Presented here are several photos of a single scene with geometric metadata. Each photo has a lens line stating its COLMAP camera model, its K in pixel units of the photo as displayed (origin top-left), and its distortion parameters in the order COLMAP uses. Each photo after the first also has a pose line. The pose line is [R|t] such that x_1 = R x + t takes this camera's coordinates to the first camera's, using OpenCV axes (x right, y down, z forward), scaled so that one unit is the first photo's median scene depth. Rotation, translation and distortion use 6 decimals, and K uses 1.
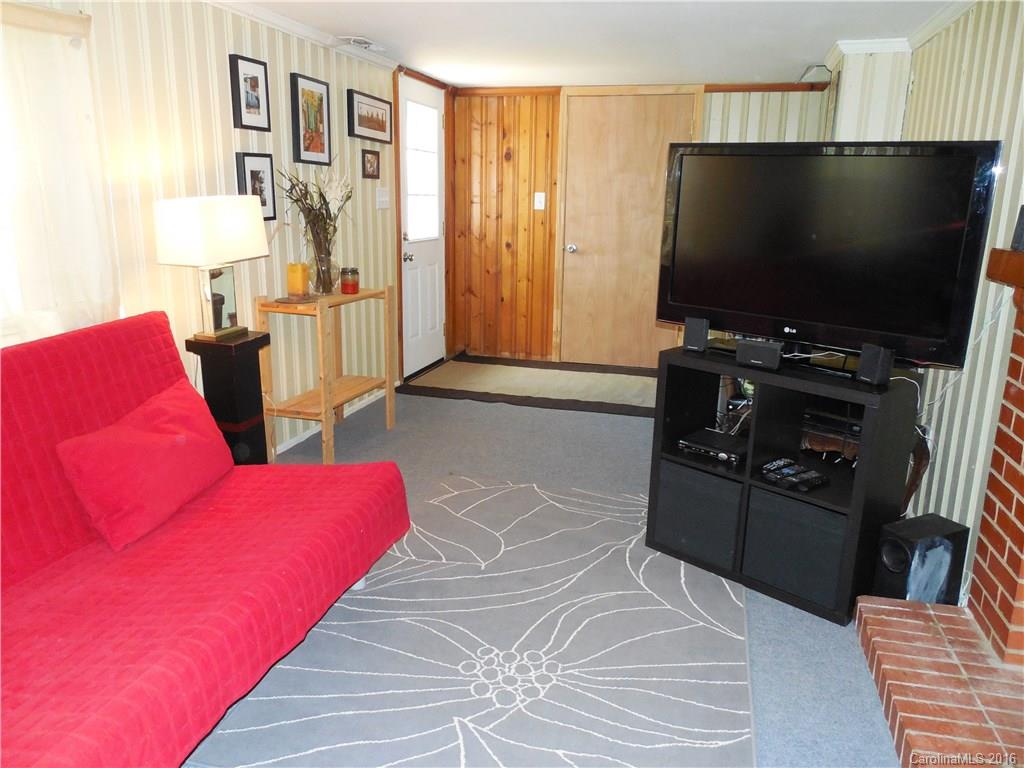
lens RADIAL K [[766.7, 0, 512.9], [0, 766.7, 385.4], [0, 0, 1]] dist [-0.001881, -0.004470]
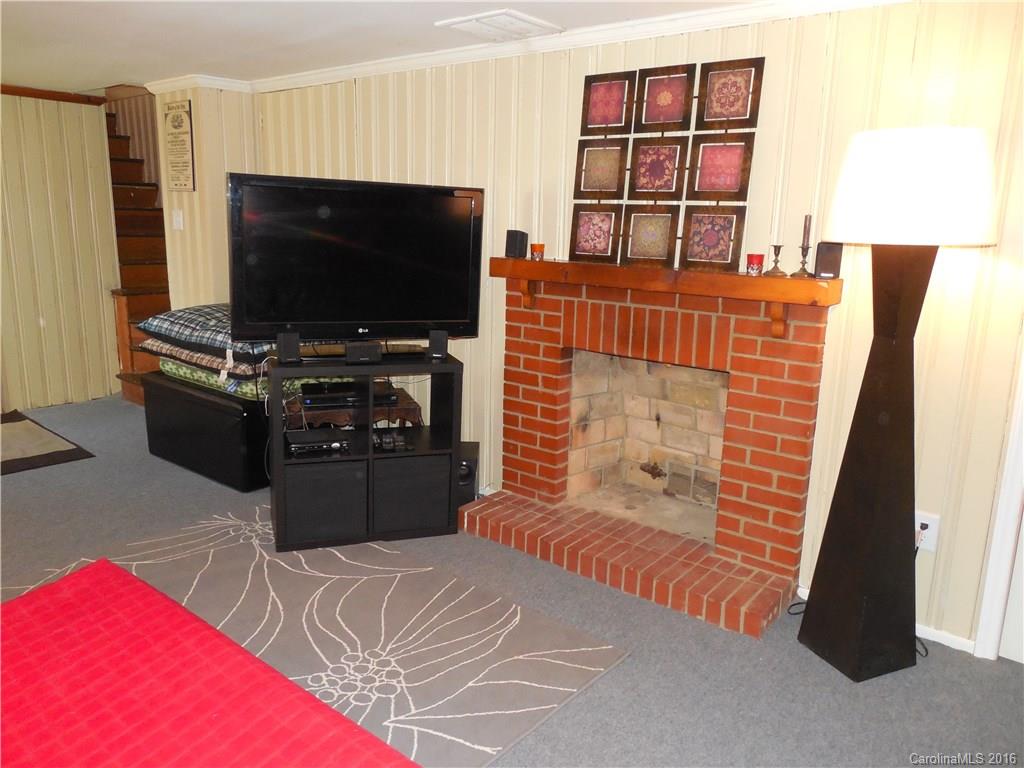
lens RADIAL K [[766.7, 0, 511.8], [0, 766.7, 383.8], [0, 0, 1]] dist [-0.001881, -0.004470]
pose [[0.427516, -0.198594, 0.881924, -0.748240], [0.200020, 0.972172, 0.121955, -0.105236], [-0.881602, 0.124265, 0.455342, 0.267274]]
